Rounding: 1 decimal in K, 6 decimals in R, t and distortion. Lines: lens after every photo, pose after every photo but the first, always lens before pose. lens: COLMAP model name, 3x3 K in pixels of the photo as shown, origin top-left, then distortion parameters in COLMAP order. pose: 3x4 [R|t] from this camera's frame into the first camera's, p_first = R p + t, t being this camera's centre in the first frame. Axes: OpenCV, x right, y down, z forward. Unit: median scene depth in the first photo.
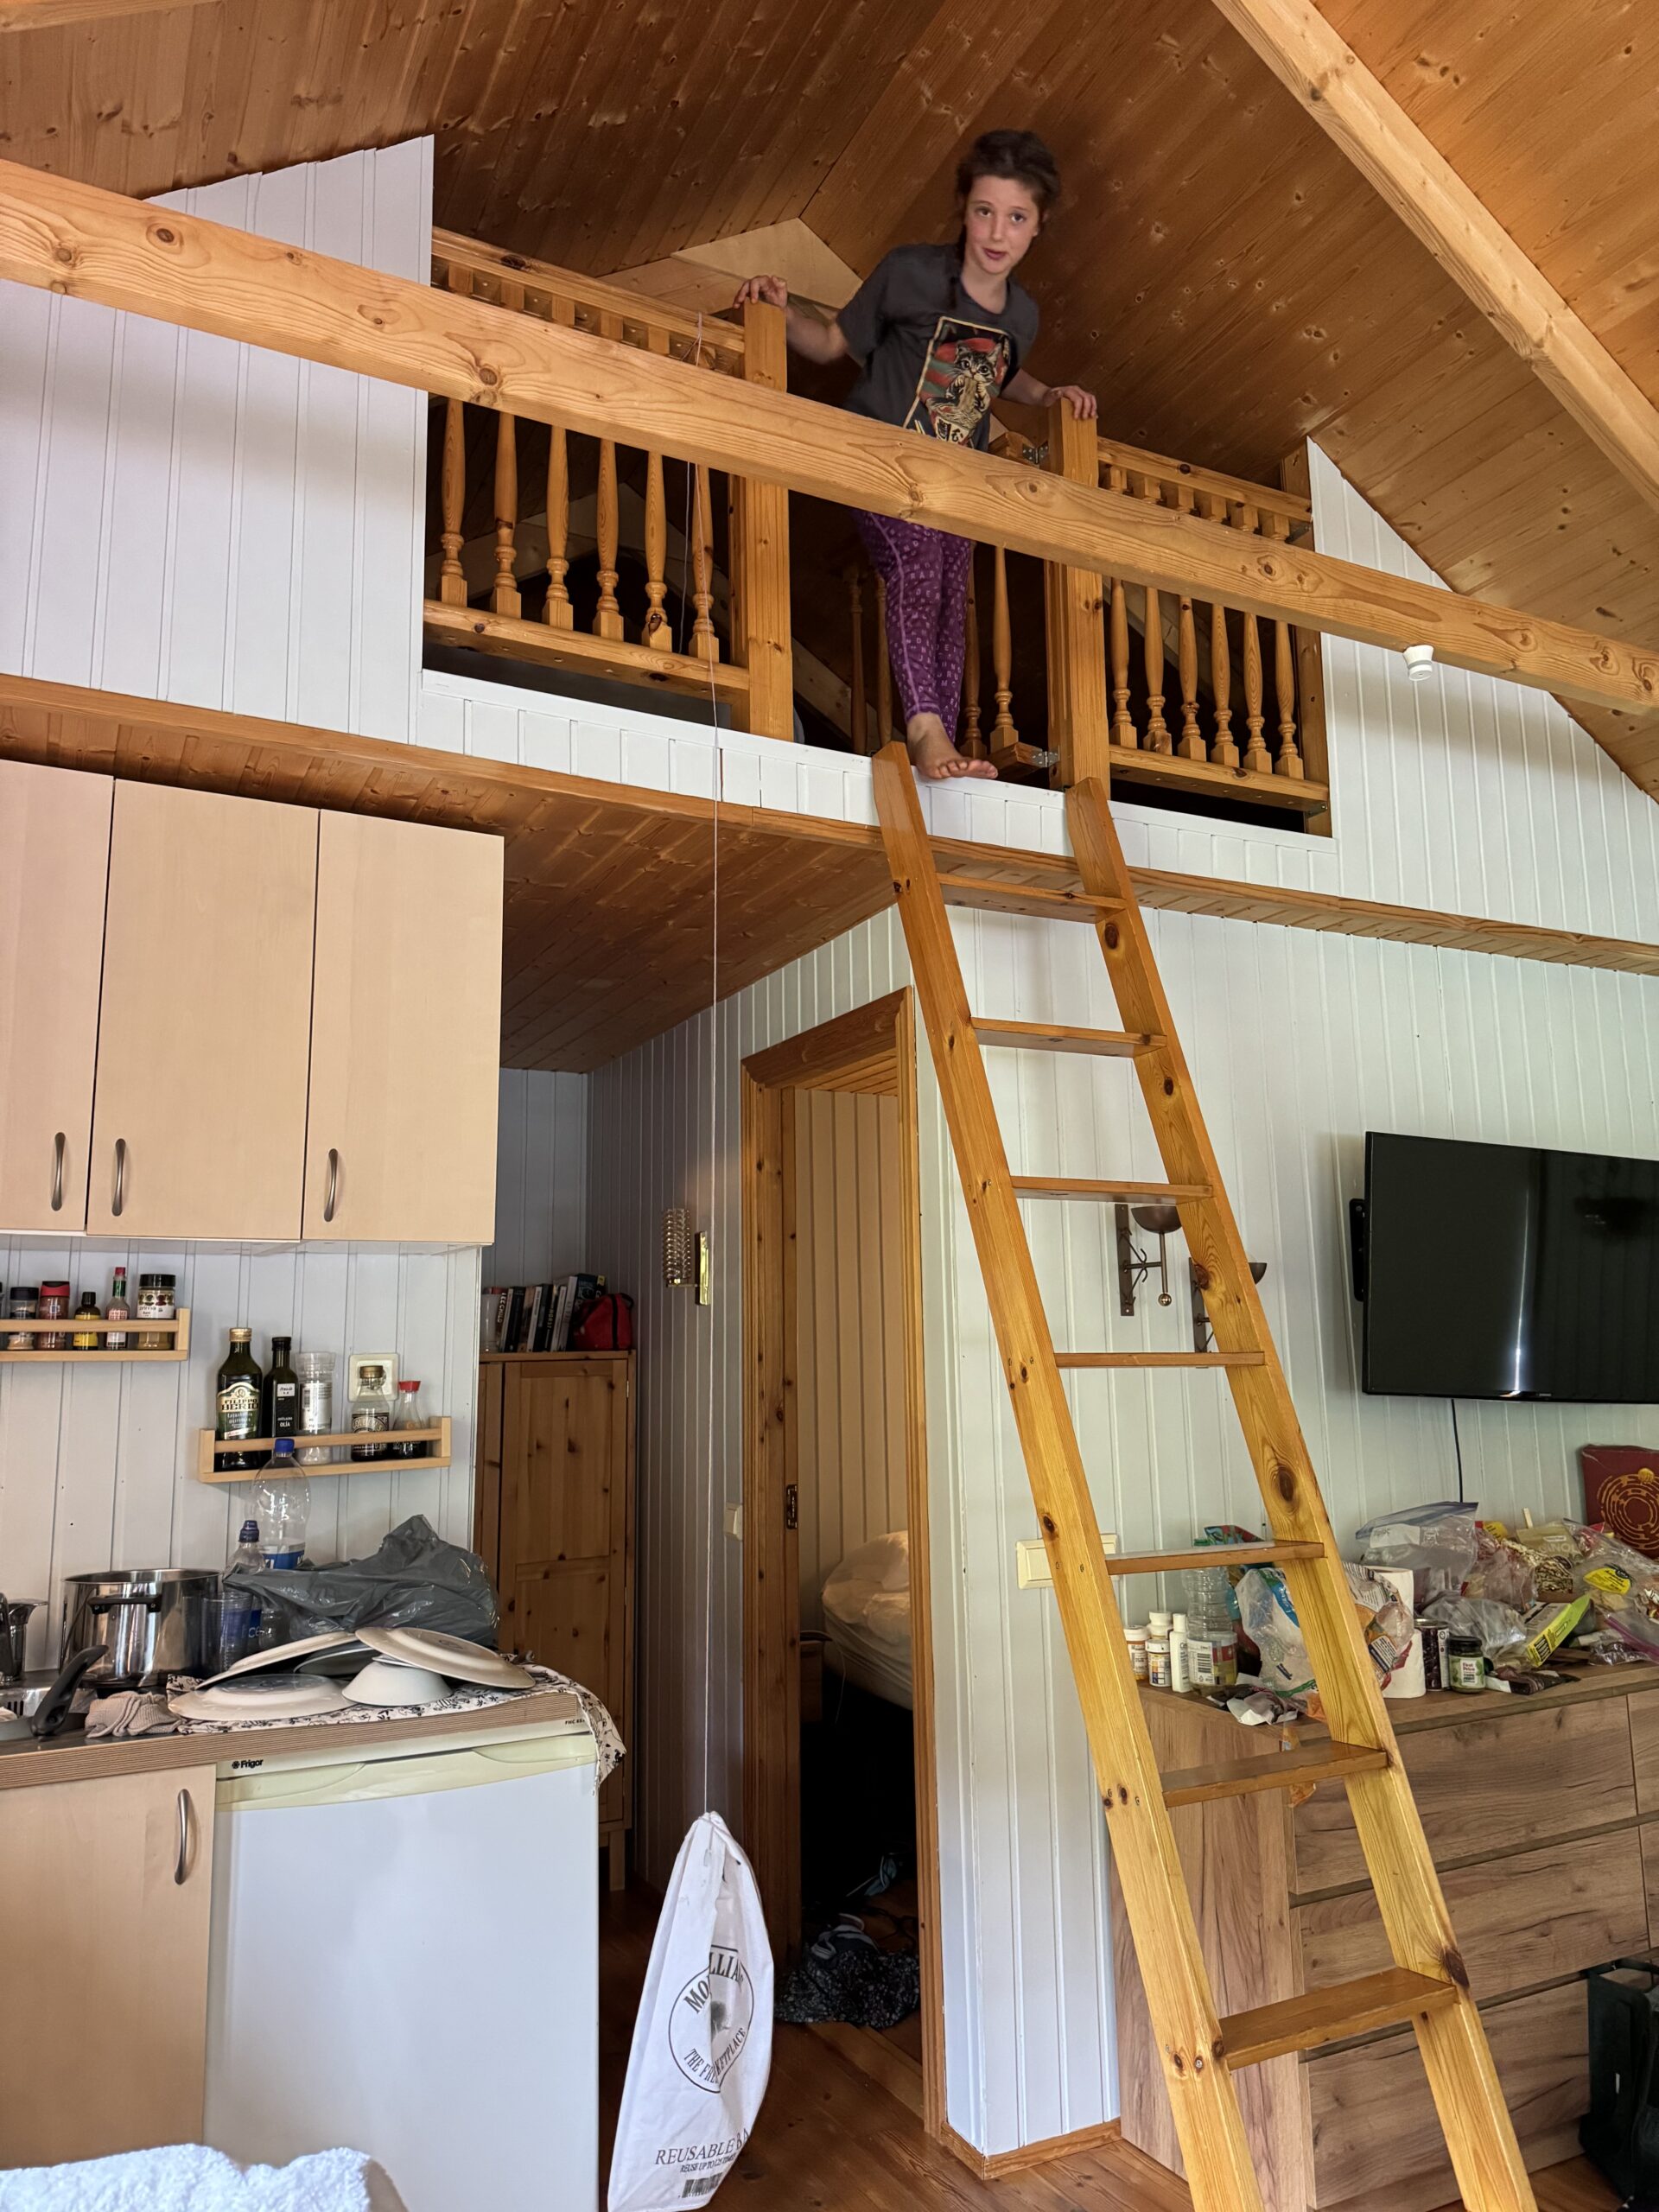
lens RADIAL K [[1550.1, 0, 826.8], [0, 1550.1, 1117.2], [0, 0, 1]] dist [0.006225, -0.014252]
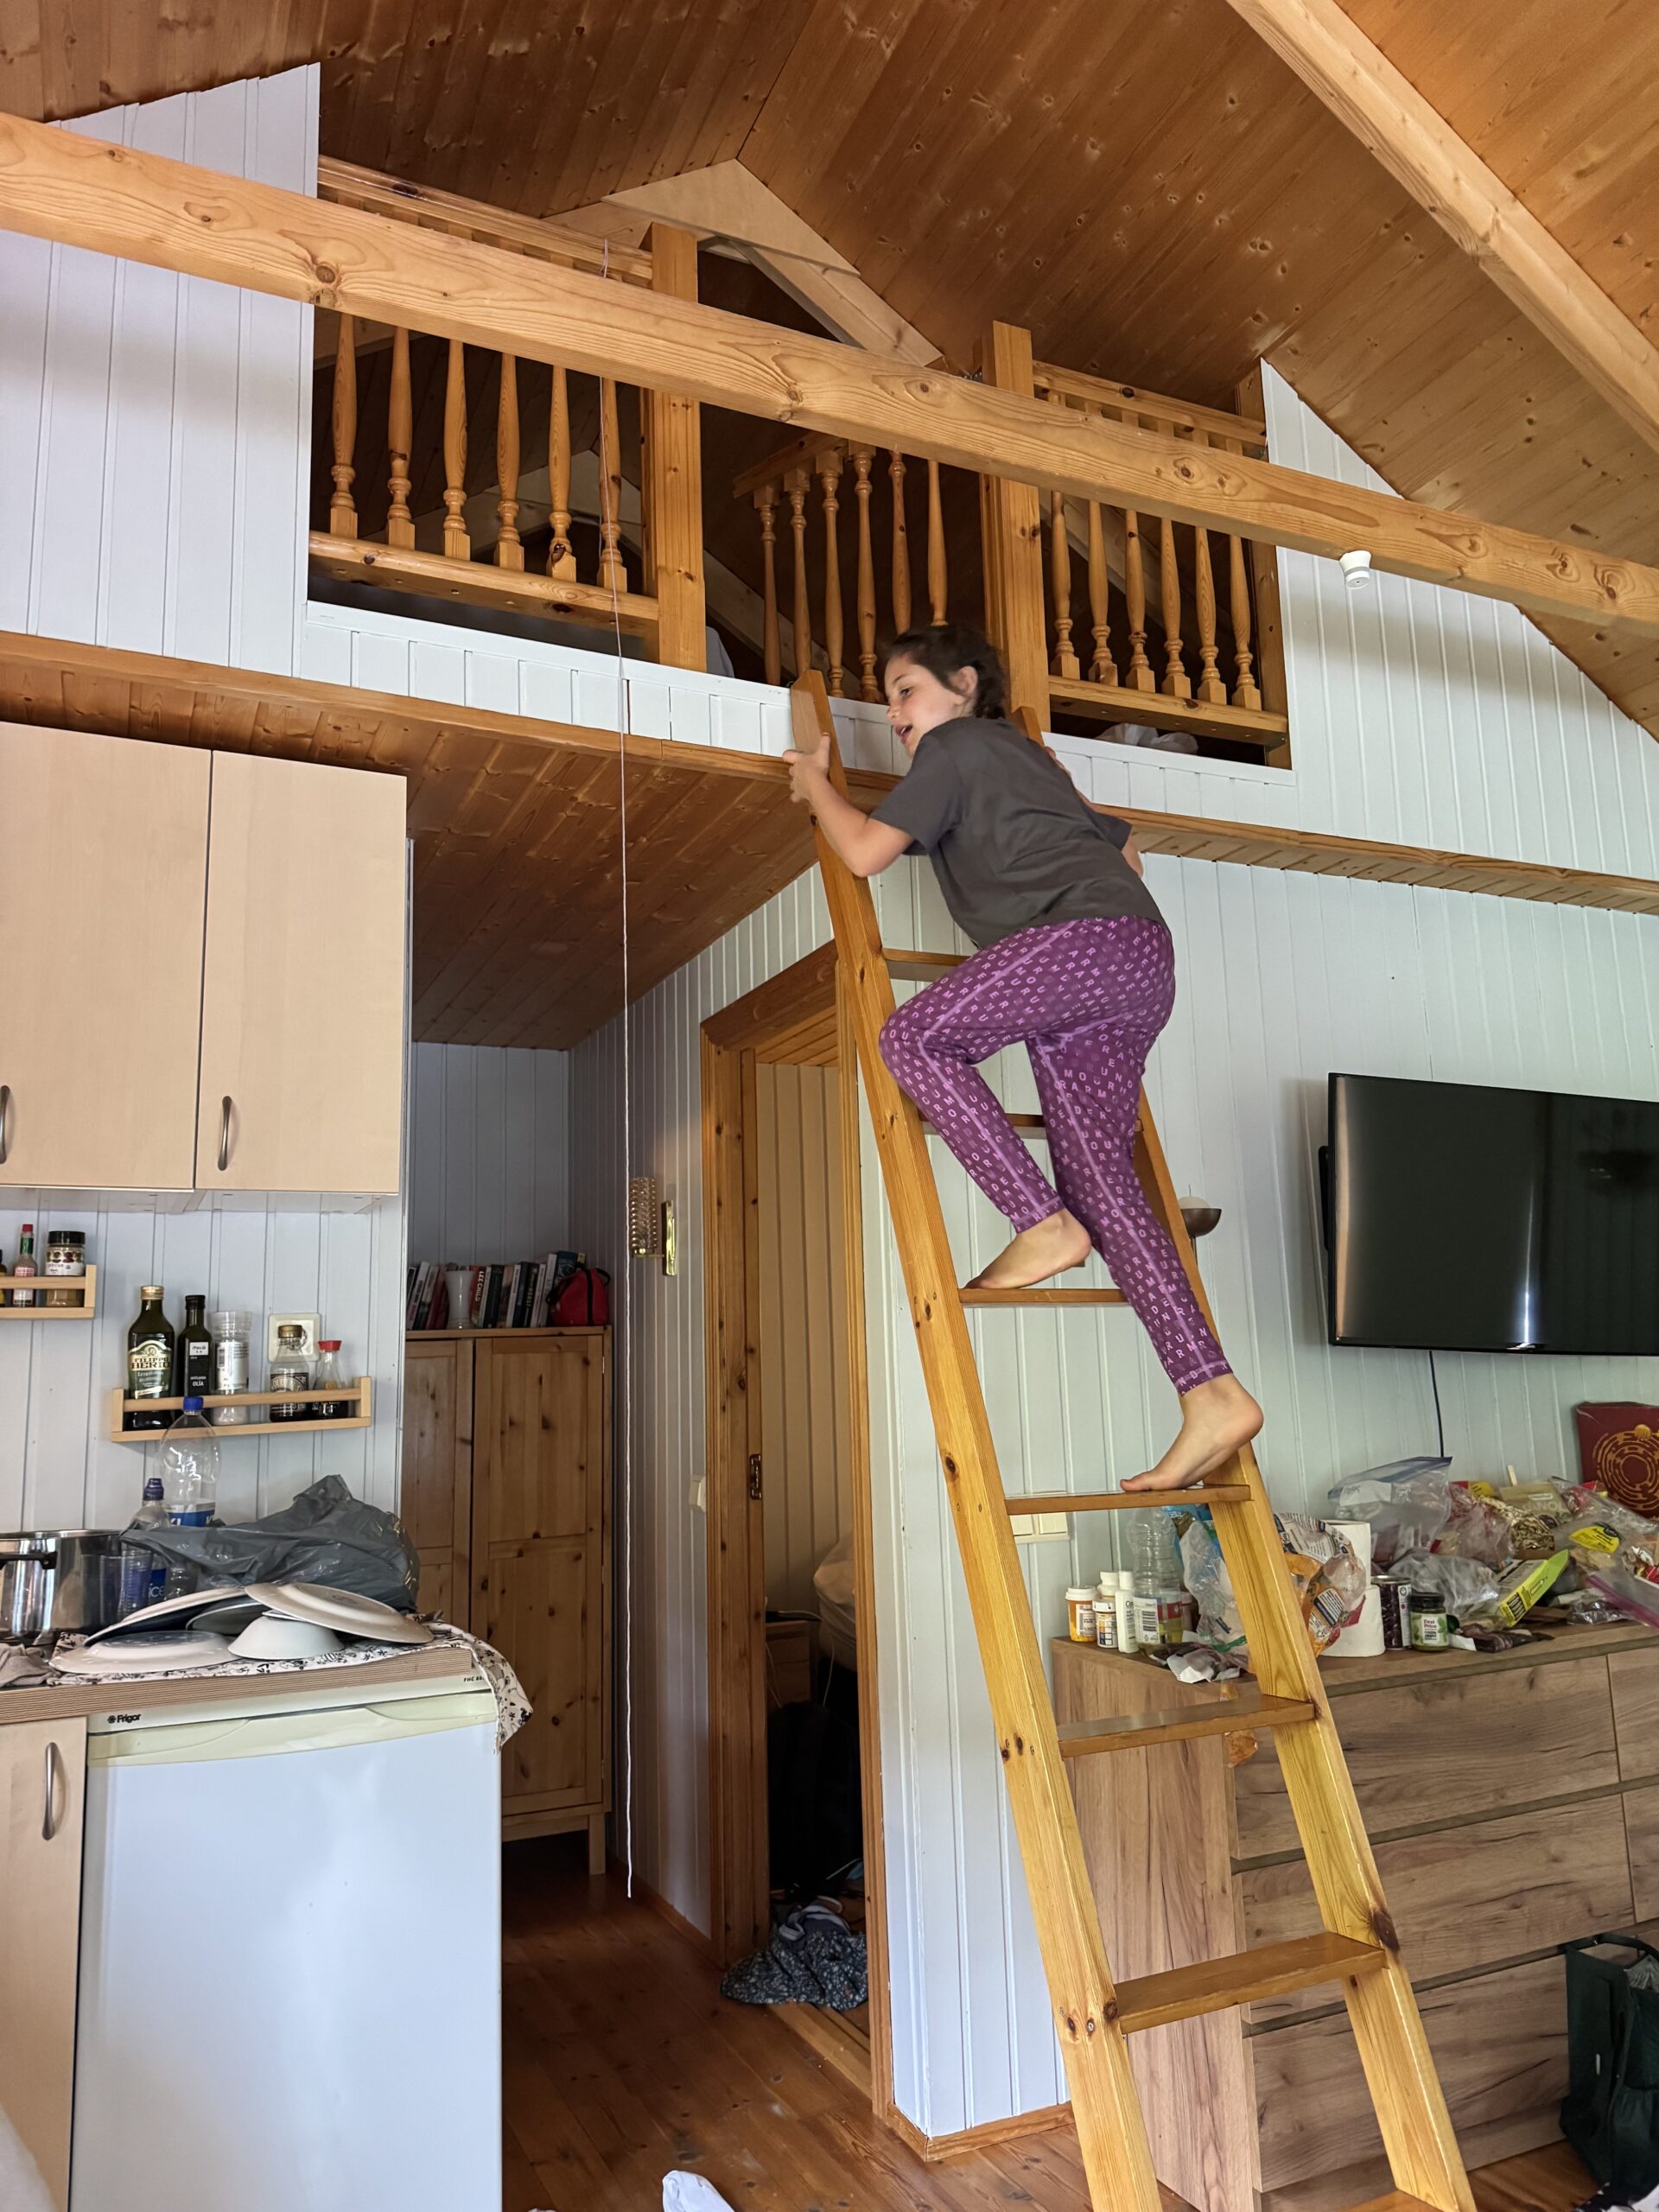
lens RADIAL K [[1551.8, 0, 824.3], [0, 1551.8, 1117.0], [0, 0, 1]] dist [-0.003178, -0.004108]
pose [[0.998997, -0.019452, -0.040343, 0.087460], [0.019246, 0.999800, -0.005485, 0.042430], [0.040442, 0.004703, 0.999171, 0.036455]]
